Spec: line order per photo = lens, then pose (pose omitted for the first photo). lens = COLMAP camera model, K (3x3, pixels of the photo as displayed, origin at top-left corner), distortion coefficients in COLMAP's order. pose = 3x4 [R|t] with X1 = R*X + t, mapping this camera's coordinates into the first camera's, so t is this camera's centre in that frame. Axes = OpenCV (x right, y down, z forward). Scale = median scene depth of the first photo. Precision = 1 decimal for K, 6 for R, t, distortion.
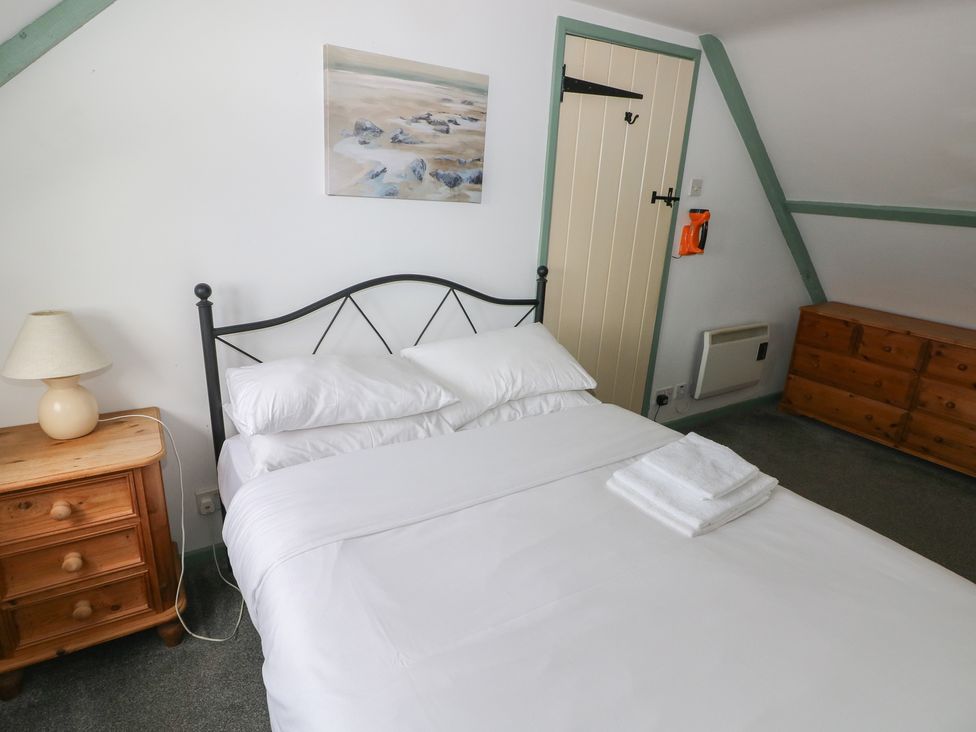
lens RADIAL K [[545.0, 0, 495.8], [0, 545.0, 366.5], [0, 0, 1]] dist [-0.006027, -0.010554]
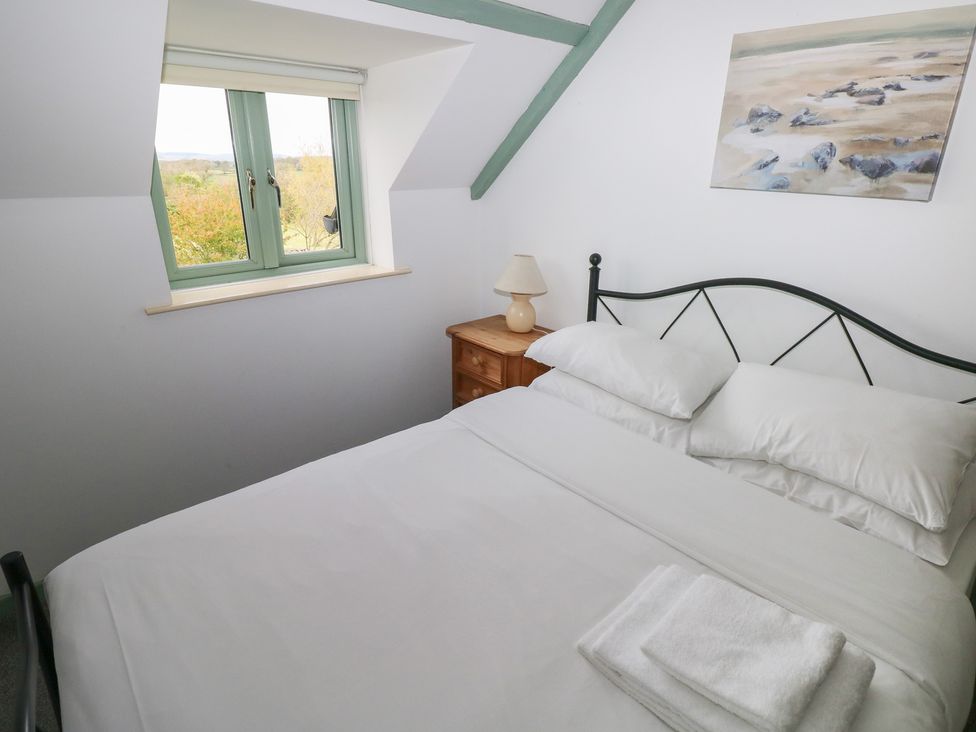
lens RADIAL K [[545.0, 0, 495.3], [0, 545.0, 369.3], [0, 0, 1]] dist [-0.006027, -0.010554]
pose [[0.154850, 0.299779, -0.941357, 0.647120], [-0.318544, 0.917111, 0.239659, -0.113886], [0.935174, 0.262753, 0.237507, 0.452272]]
